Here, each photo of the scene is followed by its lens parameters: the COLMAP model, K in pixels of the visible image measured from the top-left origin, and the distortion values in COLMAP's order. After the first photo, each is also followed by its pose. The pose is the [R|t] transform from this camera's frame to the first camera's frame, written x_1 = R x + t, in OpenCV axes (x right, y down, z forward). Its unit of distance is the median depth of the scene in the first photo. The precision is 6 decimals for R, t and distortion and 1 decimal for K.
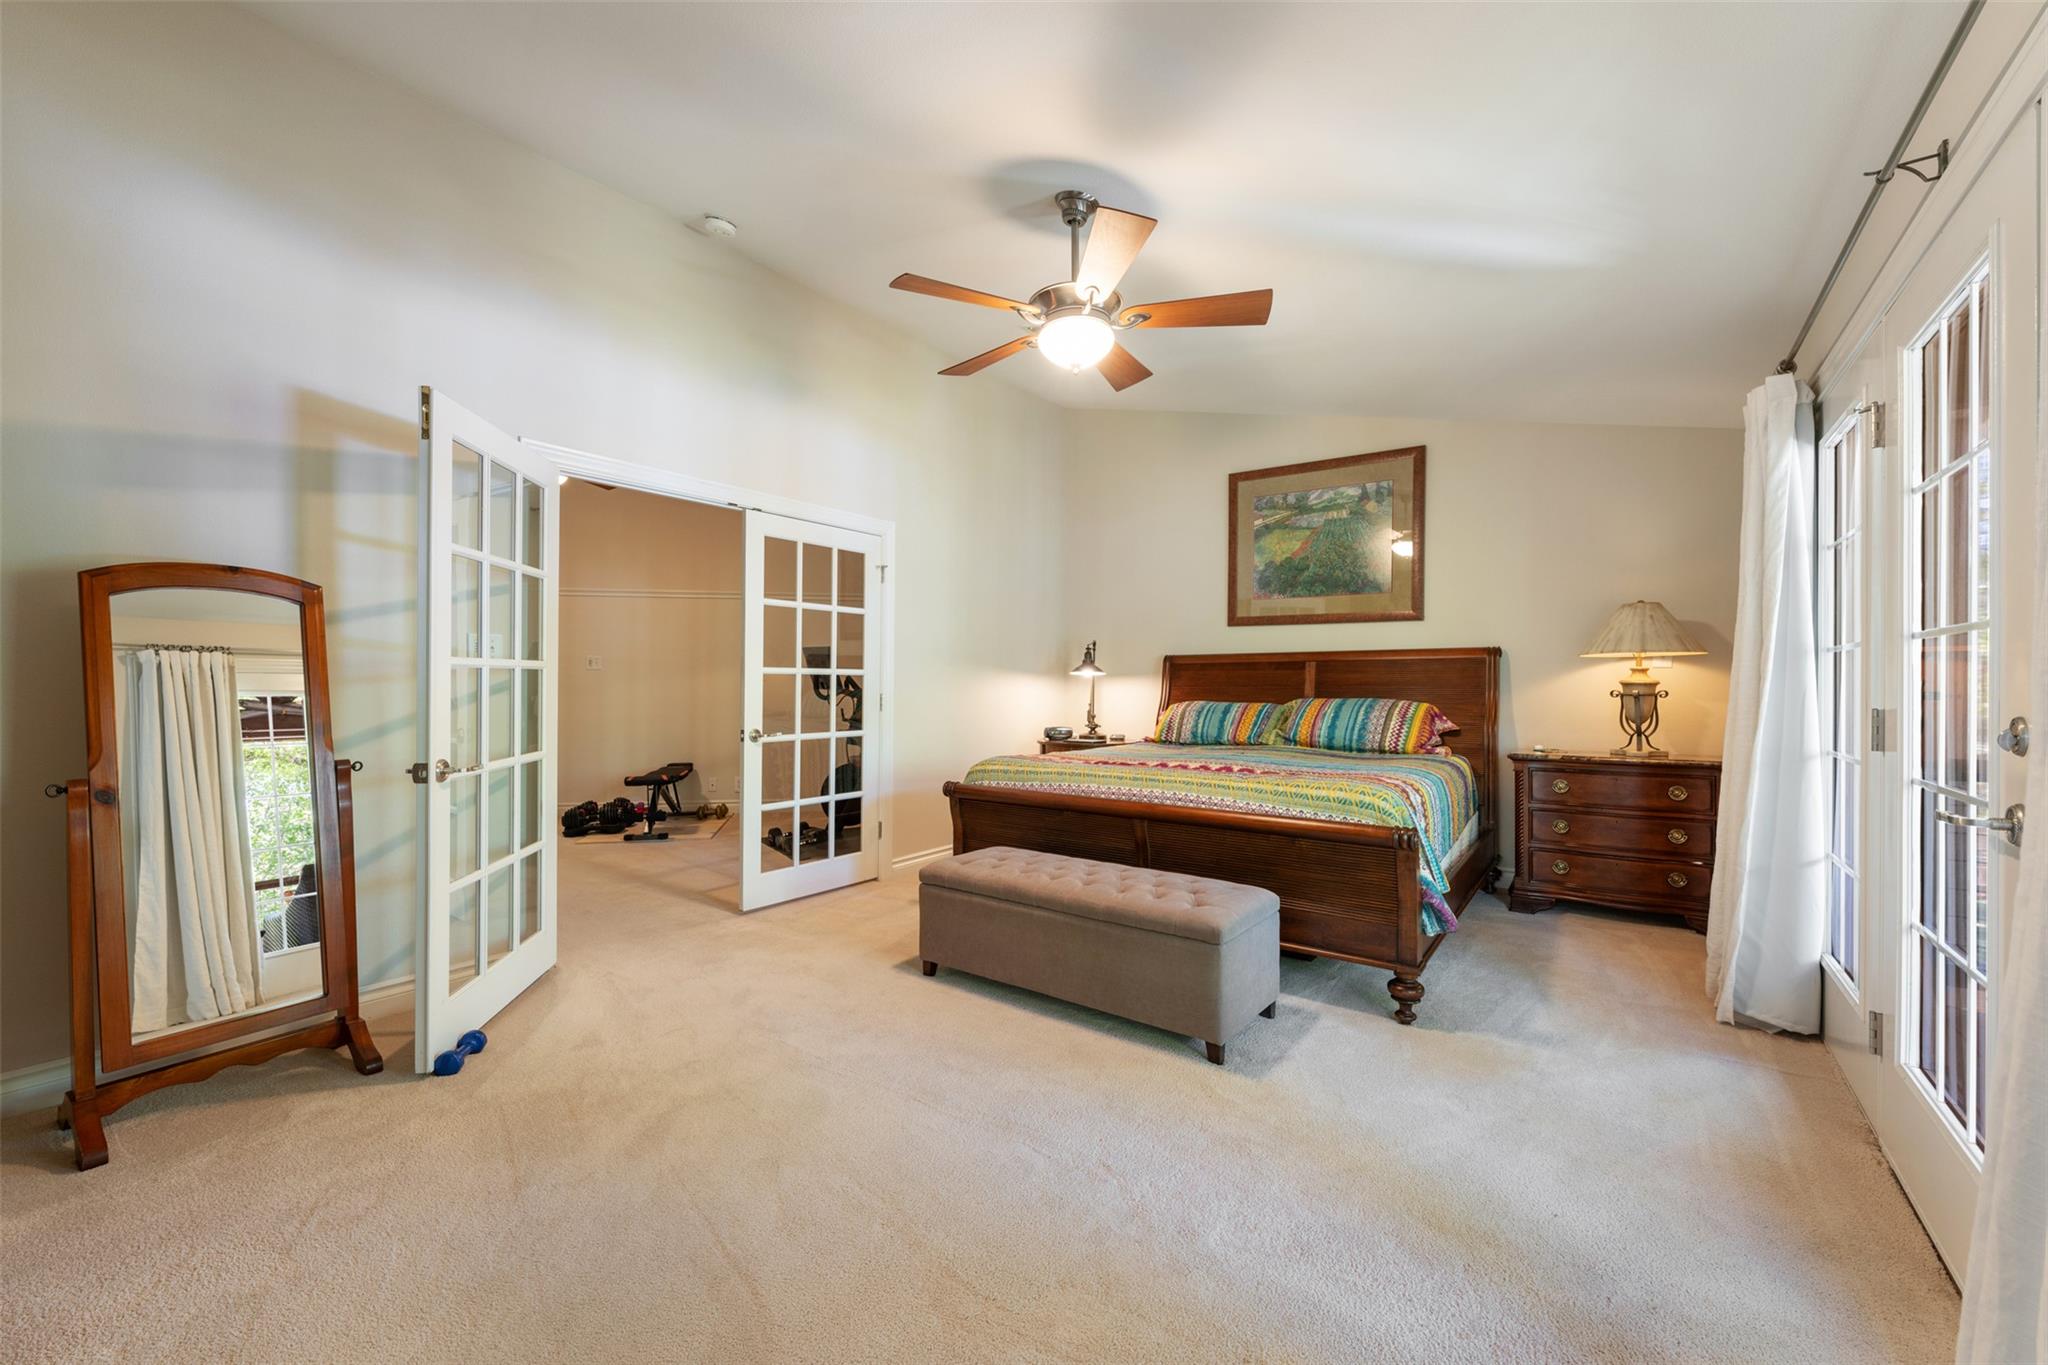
lens RADIAL K [[813.7, 0, 1024.0], [0, 813.7, 692.1], [0, 0, 1]] dist [-0.001130, 0.000010]
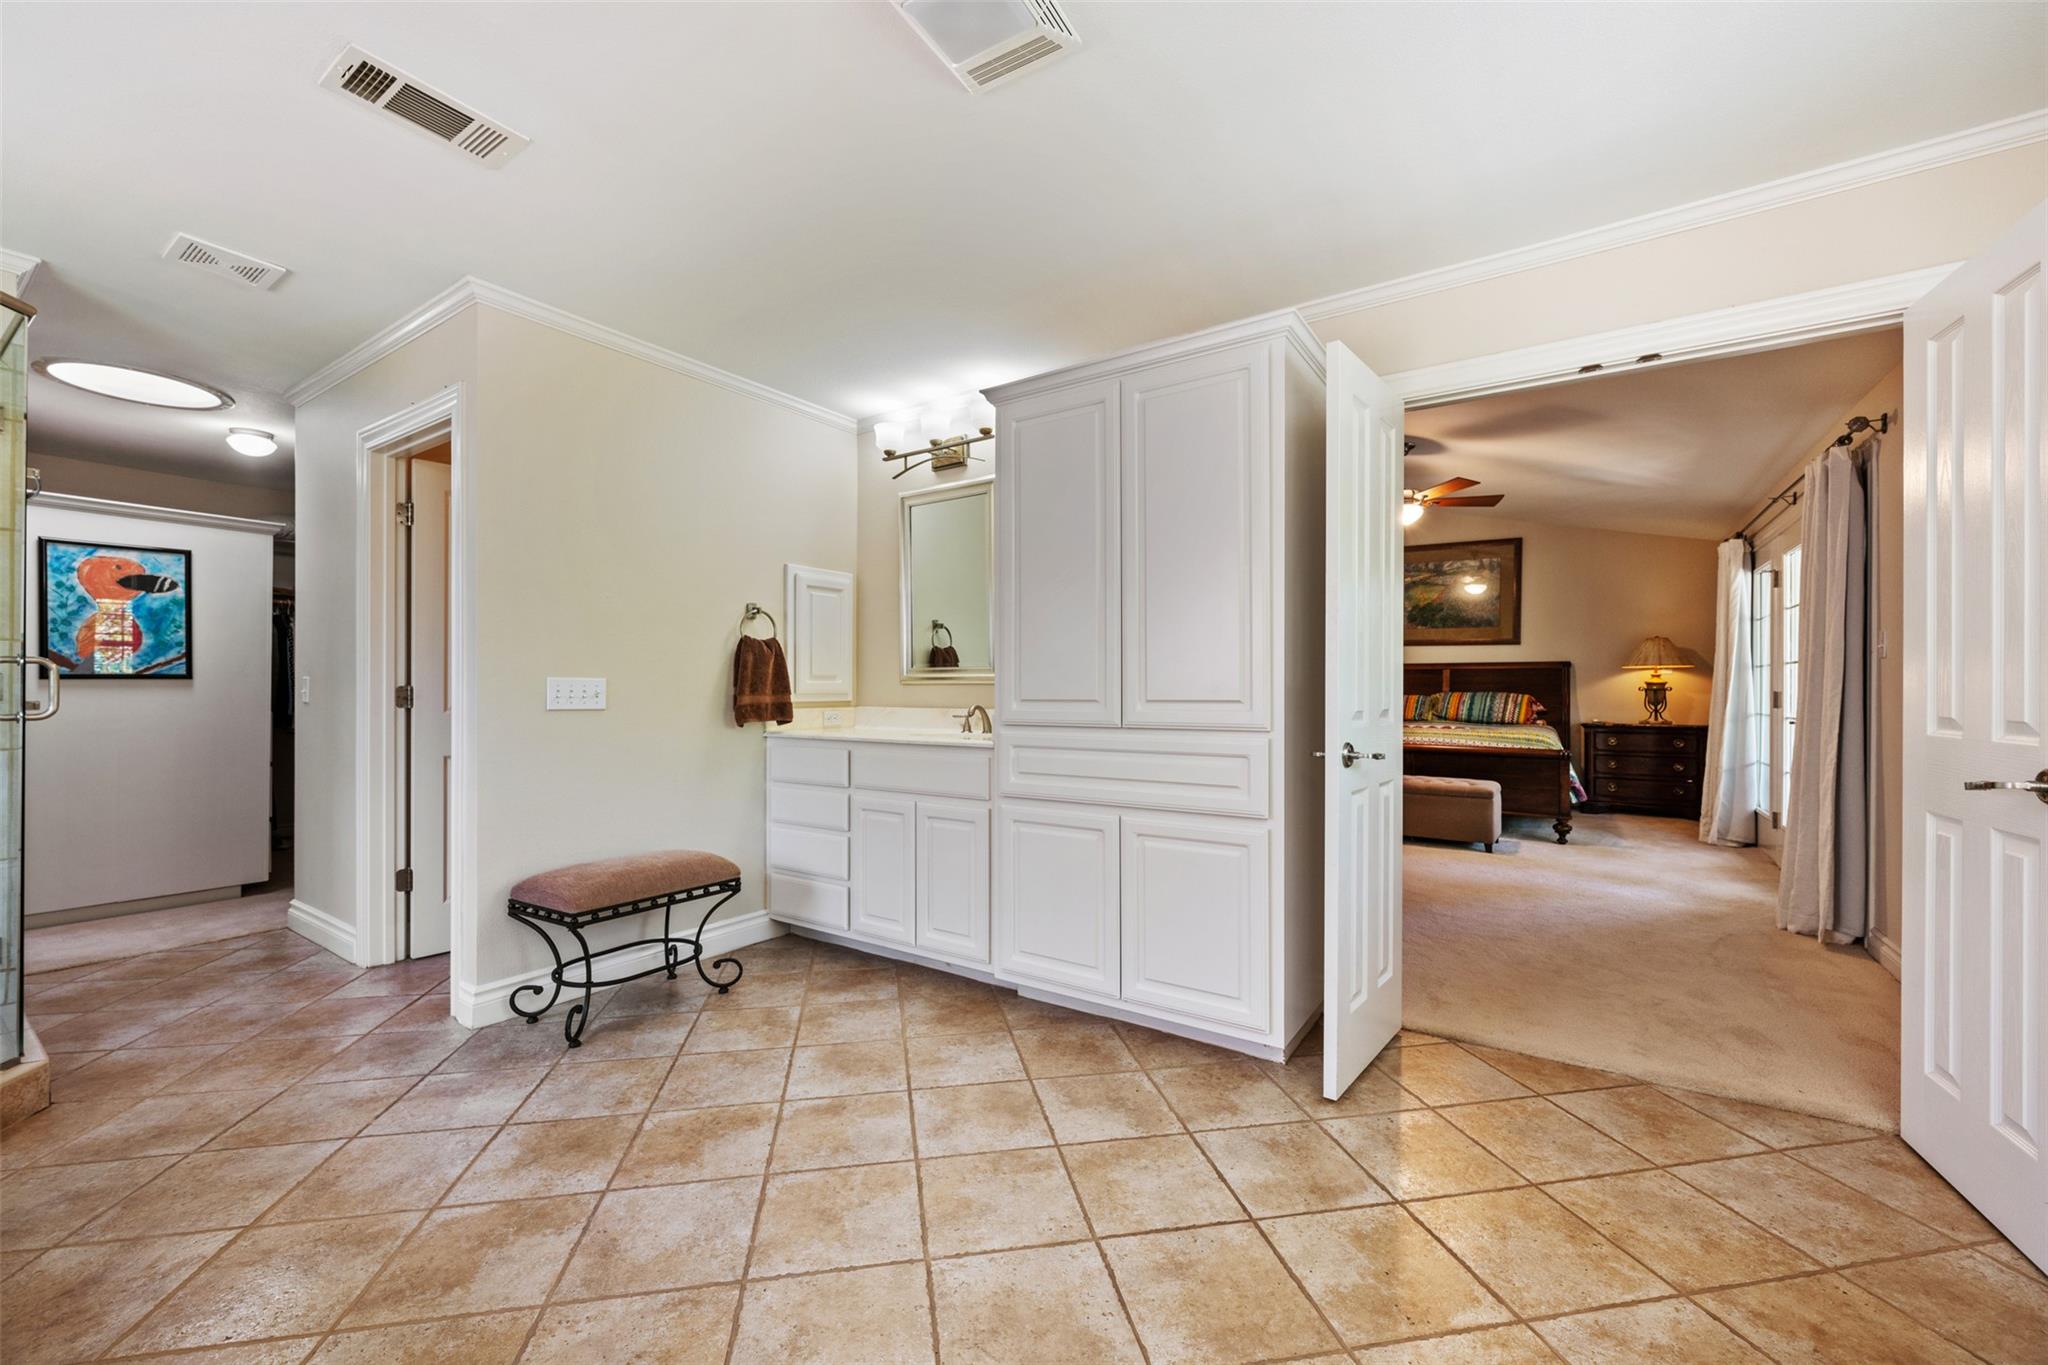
lens RADIAL K [[807.7, 0, 1016.8], [0, 807.7, 687.8], [0, 0, 1]] dist [0.000007, 0.000172]
pose [[0.999429, 0.003715, 0.033586, -0.696184], [-0.003413, 0.999953, -0.009044, 0.020412], [-0.033618, 0.008924, 0.999395, -0.714127]]
